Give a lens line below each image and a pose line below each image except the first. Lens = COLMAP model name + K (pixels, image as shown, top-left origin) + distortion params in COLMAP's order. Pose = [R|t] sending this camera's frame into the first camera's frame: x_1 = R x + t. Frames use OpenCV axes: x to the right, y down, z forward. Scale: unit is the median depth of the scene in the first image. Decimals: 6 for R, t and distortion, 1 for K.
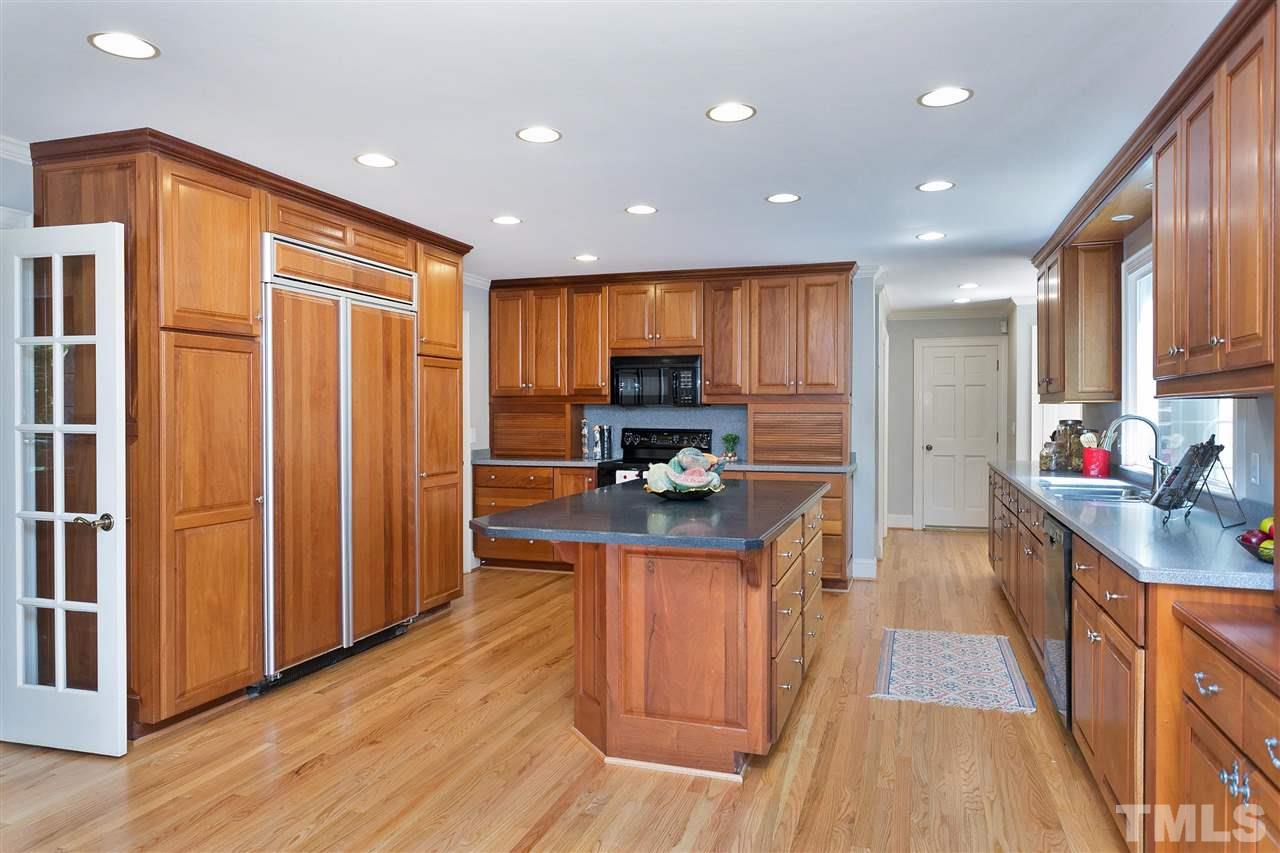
lens RADIAL K [[836.6, 0, 632.3], [0, 836.6, 420.9], [0, 0, 1]] dist [0.007787, 0.000783]
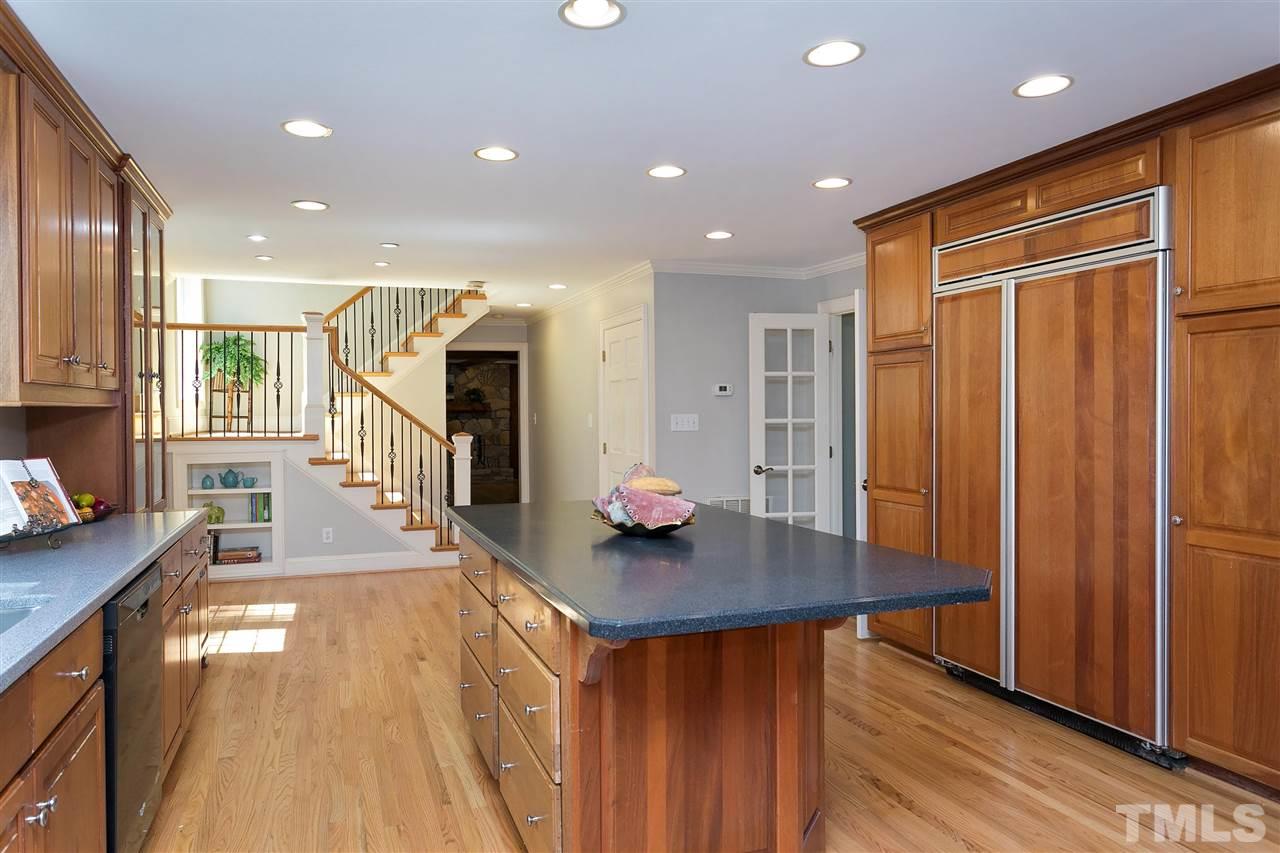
lens RADIAL K [[836.6, 0, 627.4], [0, 836.6, 420.8], [0, 0, 1]] dist [0.007787, 0.000783]
pose [[-0.779049, 0.012768, -0.626833, 0.511086], [-0.000325, 0.999784, 0.020769, -0.021259], [0.626963, 0.016384, -0.778876, 1.468492]]
